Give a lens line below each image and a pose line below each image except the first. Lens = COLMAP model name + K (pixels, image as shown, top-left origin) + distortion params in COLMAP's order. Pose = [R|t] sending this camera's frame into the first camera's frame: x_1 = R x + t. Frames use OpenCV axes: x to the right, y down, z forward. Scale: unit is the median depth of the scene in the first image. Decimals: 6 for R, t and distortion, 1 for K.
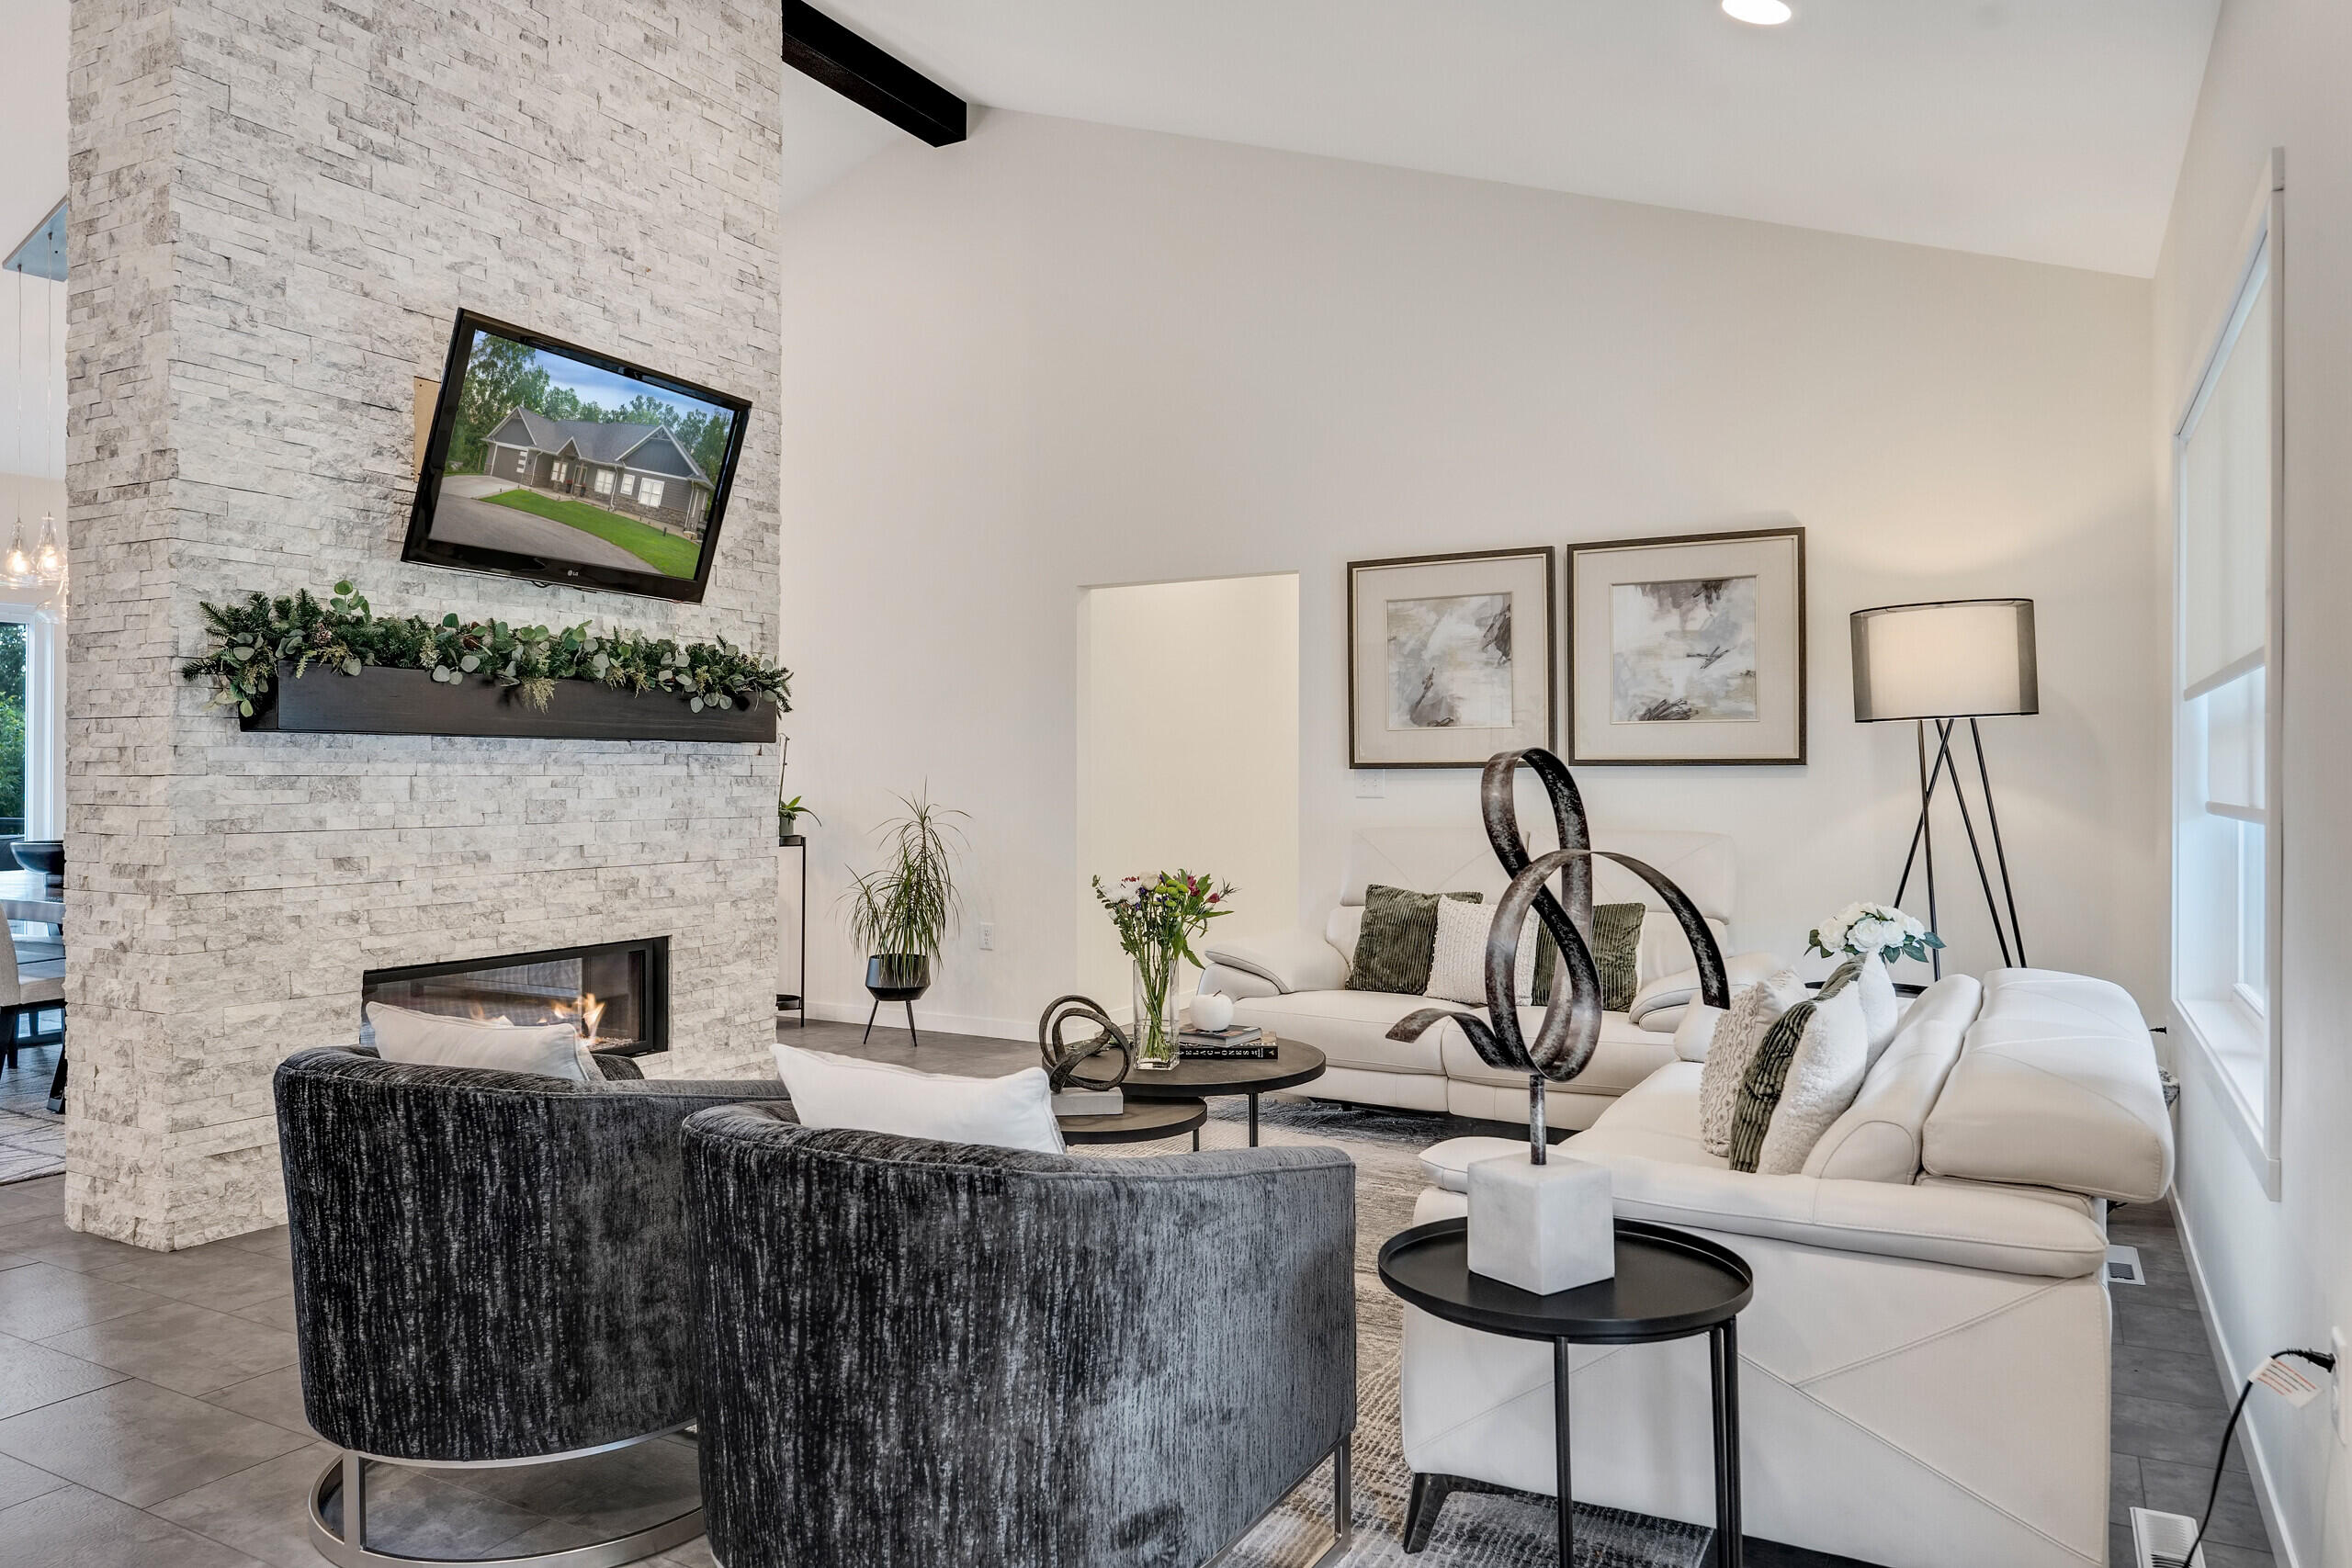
lens RADIAL K [[1570.4, 0, 1159.2], [0, 1570.4, 755.3], [0, 0, 1]] dist [-0.001843, 0.000642]
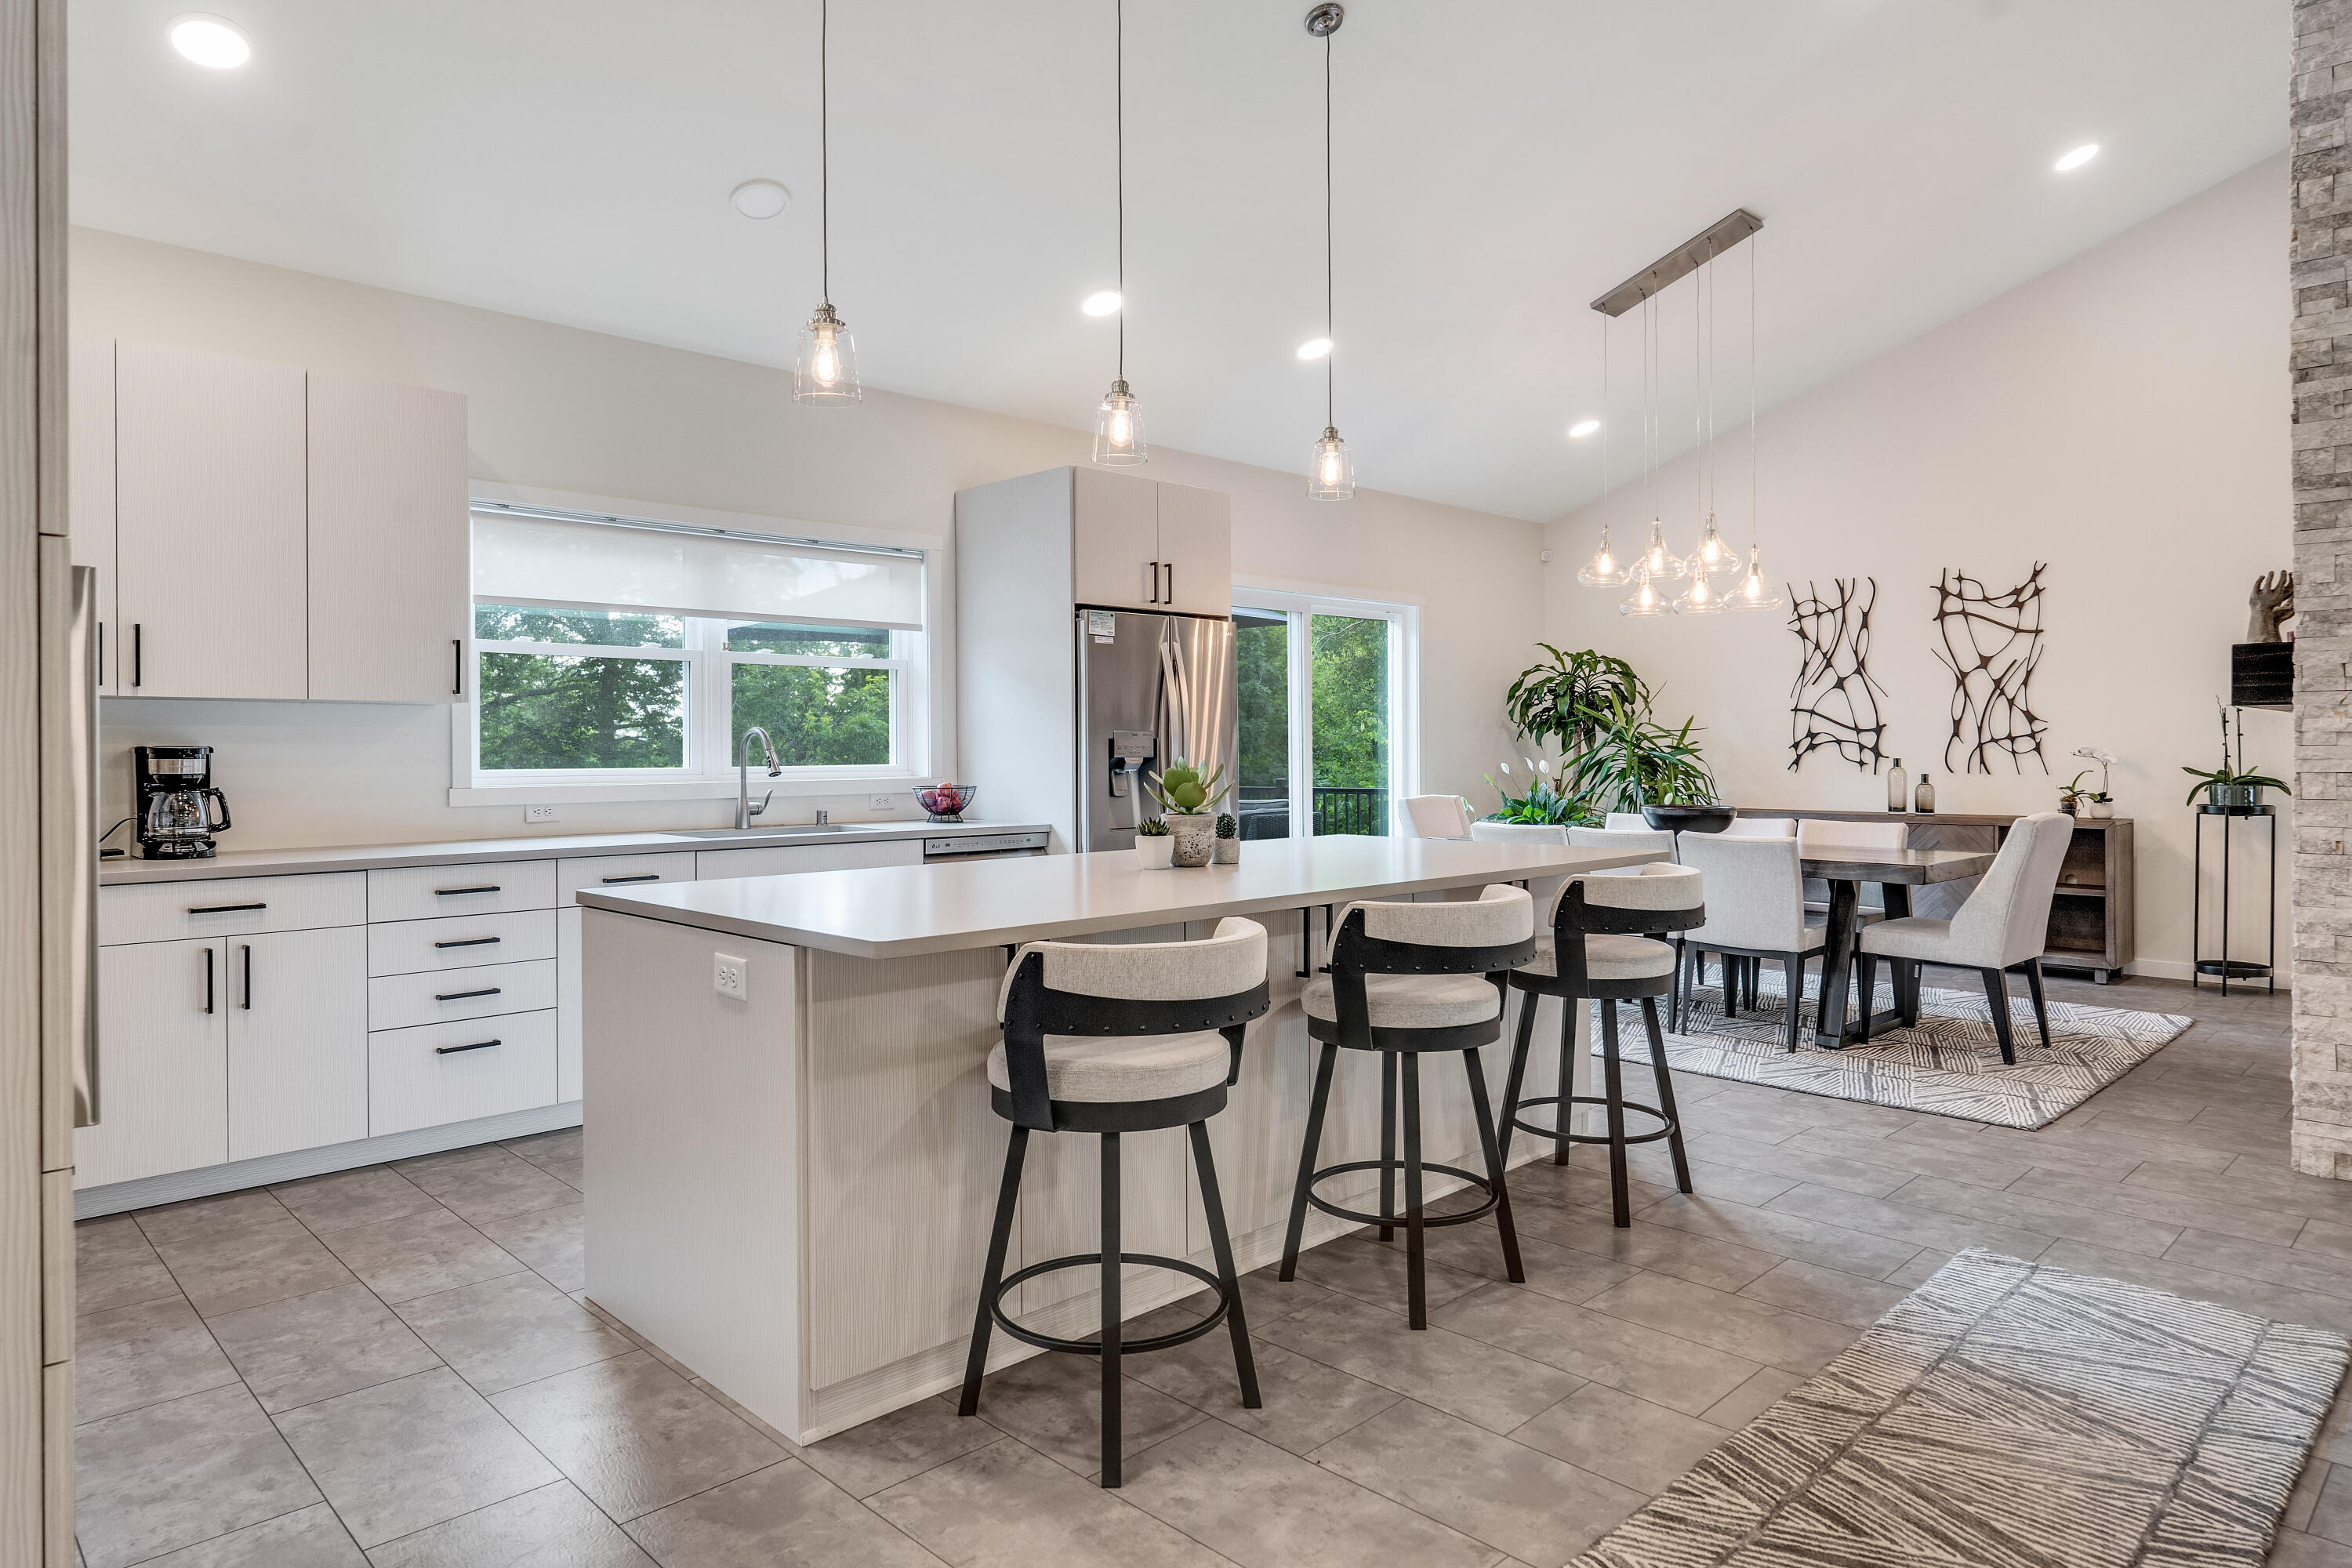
lens RADIAL K [[1395.5, 0, 1158.3], [0, 1395.5, 745.7], [0, 0, 1]] dist [0.002463, -0.002360]
pose [[0.958414, -0.004334, -0.285350, -1.158083], [0.007102, 0.999937, 0.008668, -0.000429], [0.285295, -0.010334, 0.958384, -0.118136]]
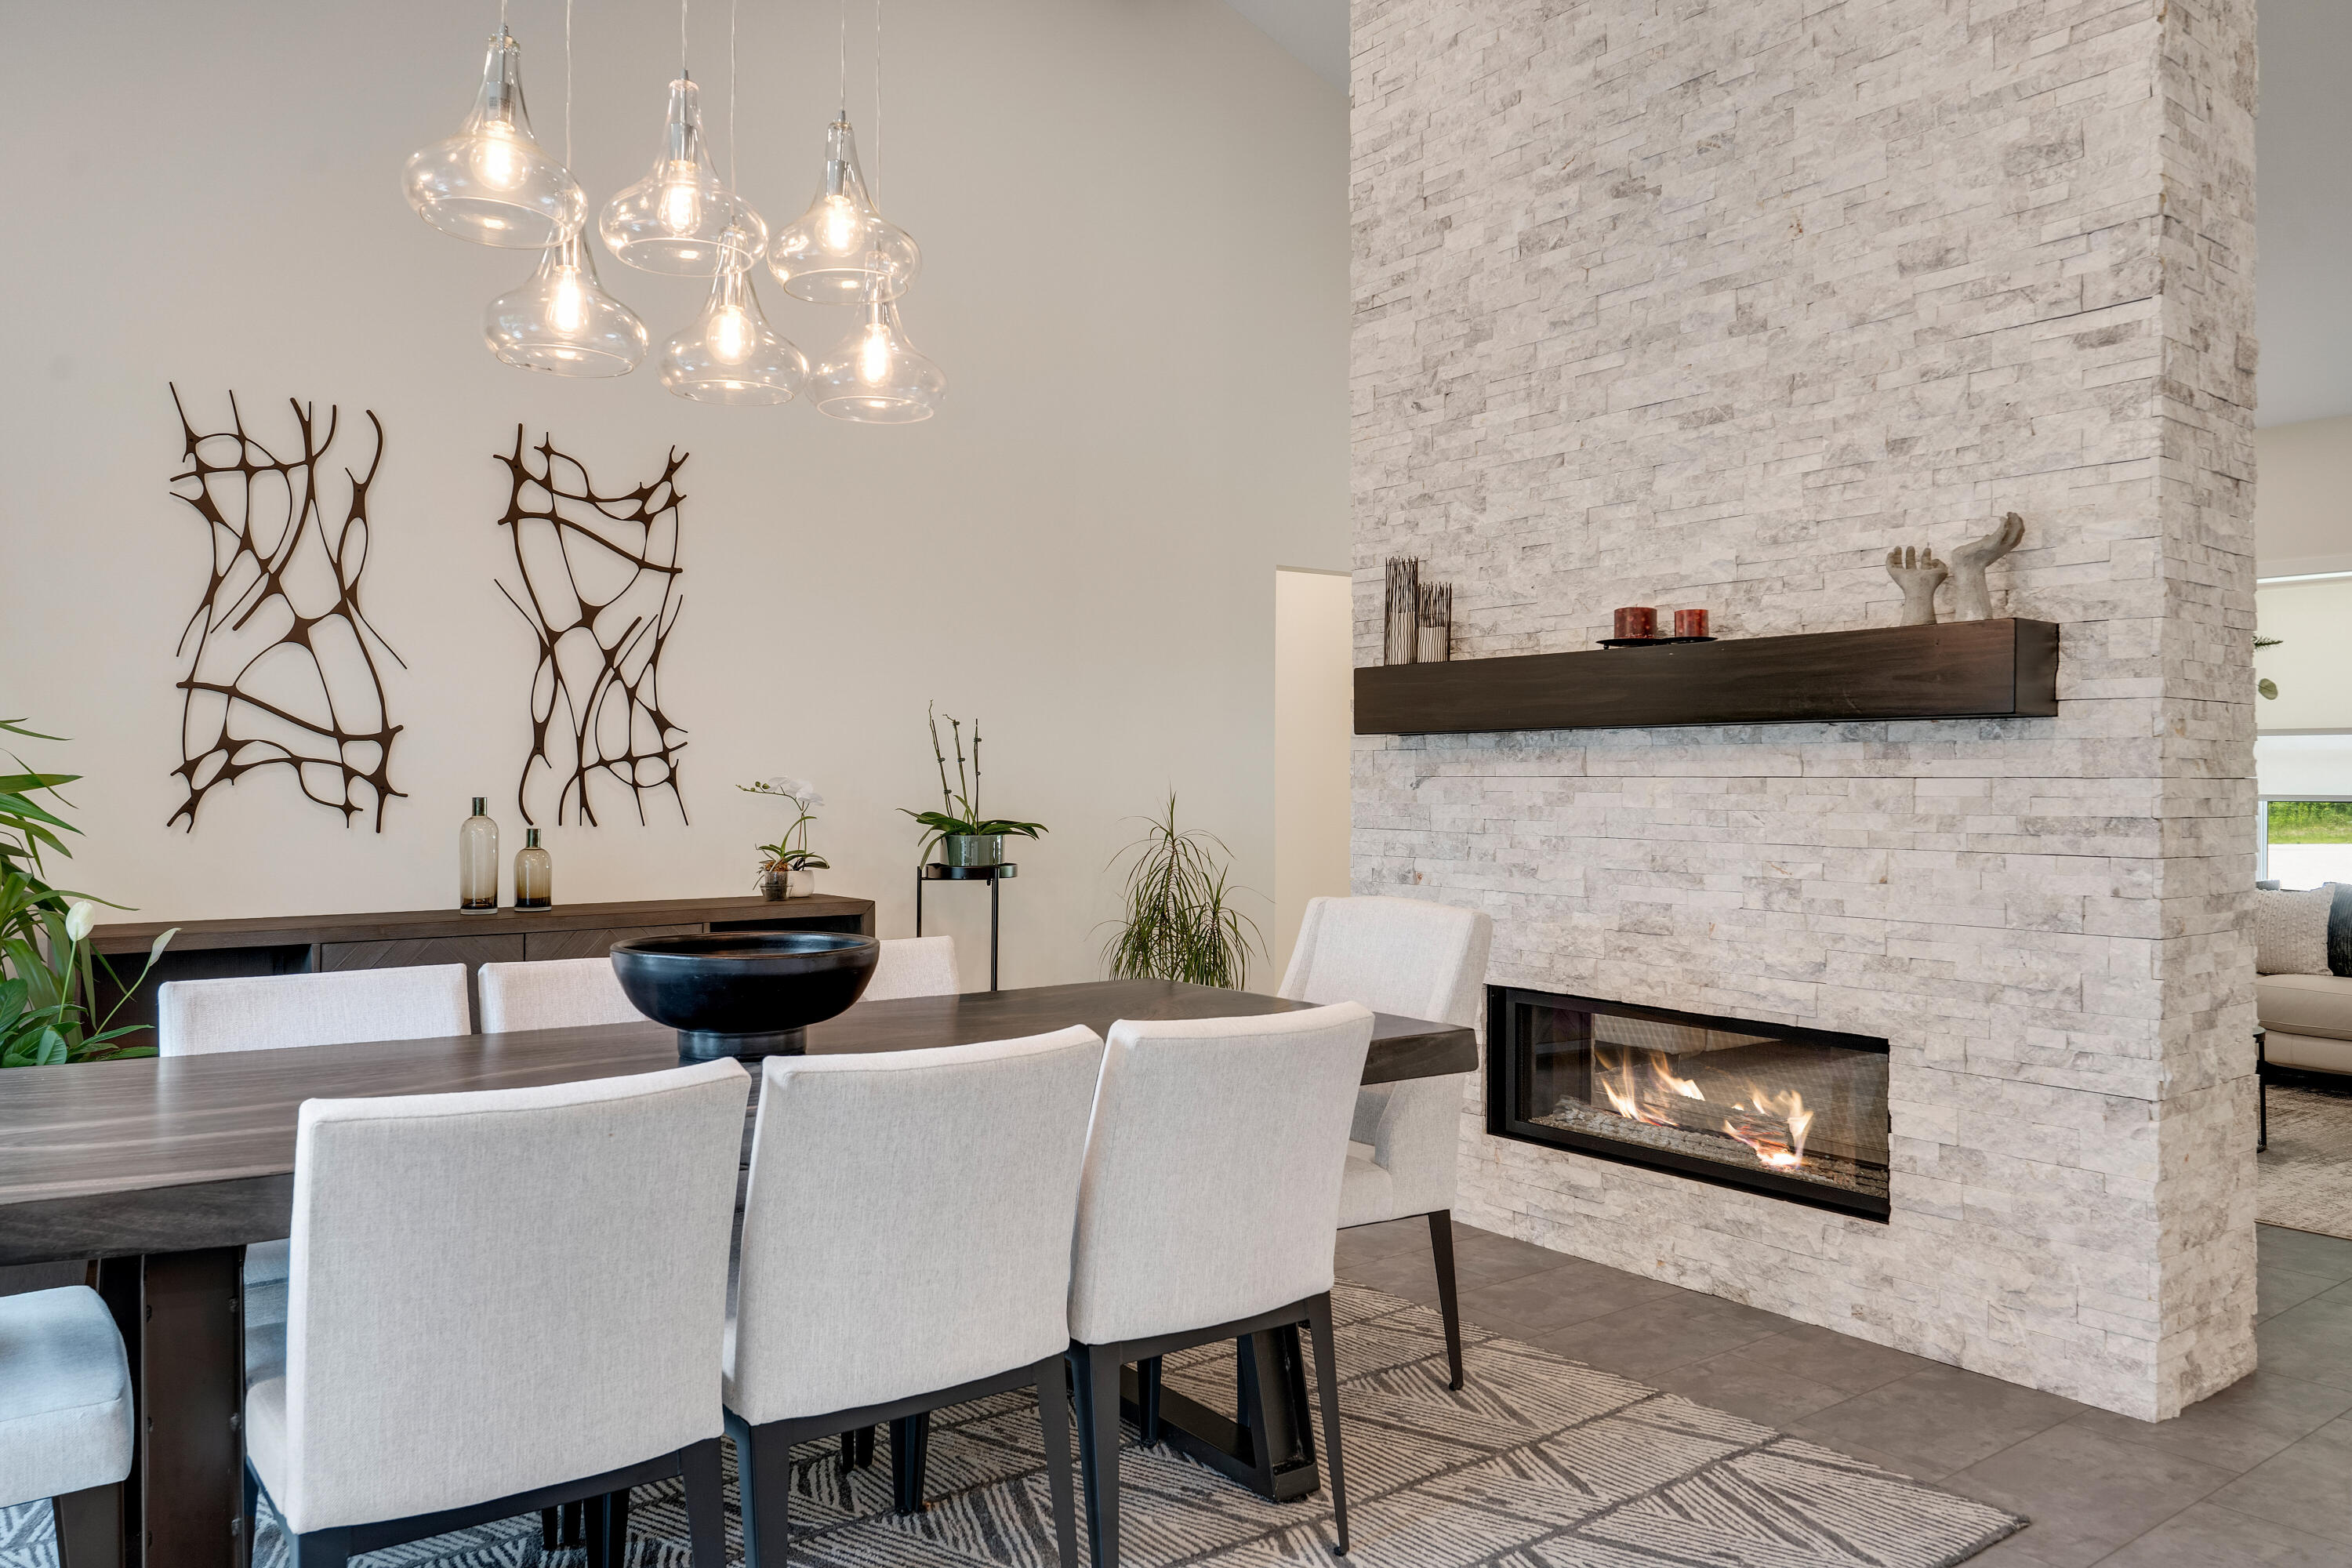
lens RADIAL K [[1674.6, 0, 1179.2], [0, 1674.6, 772.2], [0, 0, 1]] dist [-0.004287, 0.003937]
pose [[0.397648, 0.003987, 0.917529, -1.551203], [-0.013880, 0.999902, 0.001670, 0.015170], [-0.917433, -0.013400, 0.397665, 1.104895]]
